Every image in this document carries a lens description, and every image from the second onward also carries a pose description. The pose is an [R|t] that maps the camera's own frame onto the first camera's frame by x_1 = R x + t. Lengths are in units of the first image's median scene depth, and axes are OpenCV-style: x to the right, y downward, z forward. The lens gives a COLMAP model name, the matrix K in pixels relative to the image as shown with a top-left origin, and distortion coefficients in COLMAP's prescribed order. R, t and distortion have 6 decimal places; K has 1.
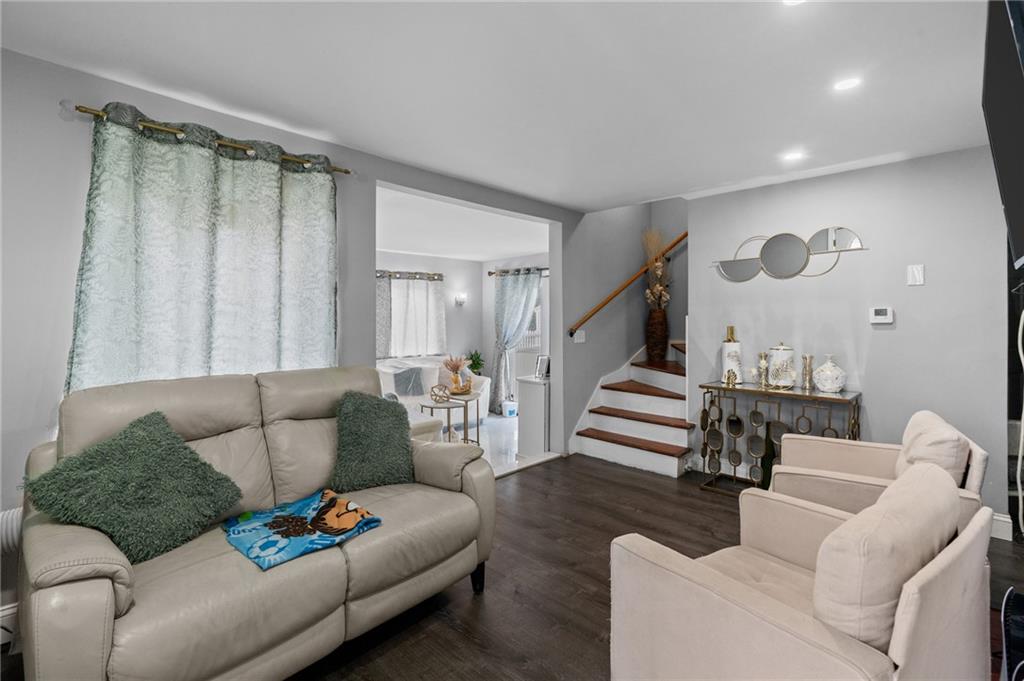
lens RADIAL K [[466.4, 0, 517.5], [0, 466.4, 319.1], [0, 0, 1]] dist [-0.000118, 0.000050]
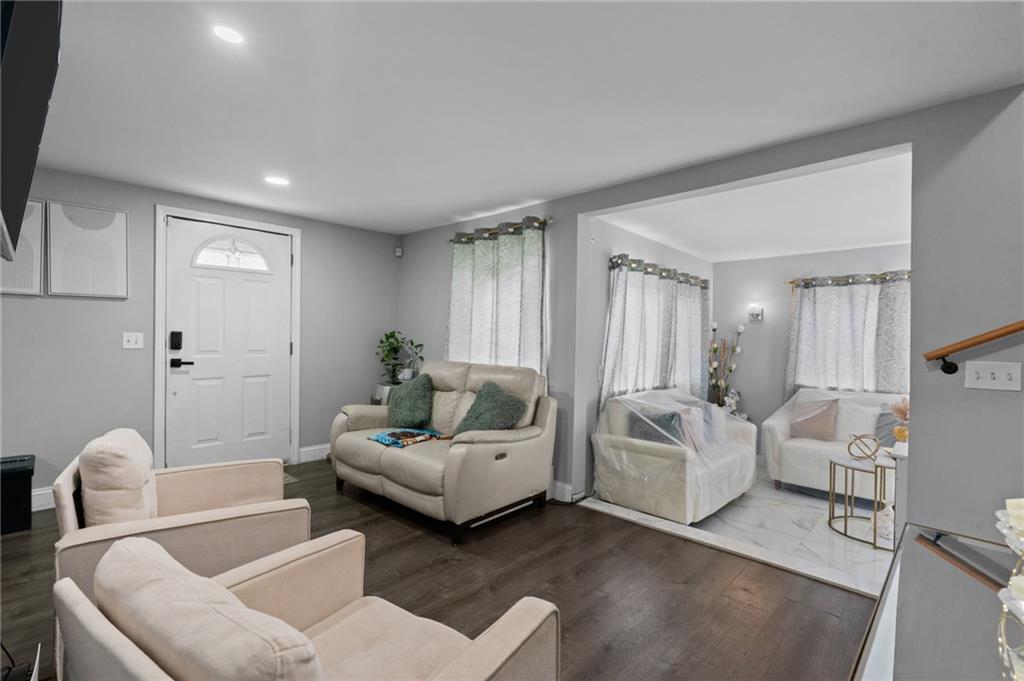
lens RADIAL K [[466.4, 0, 514.0], [0, 466.4, 341.6], [0, 0, 1]] dist [-0.000118, 0.000050]
pose [[-0.000854, 0.000063, -1.000000, 1.035239], [-0.023344, 0.999727, 0.000083, 0.028327], [0.999727, 0.023344, -0.000852, 1.013303]]
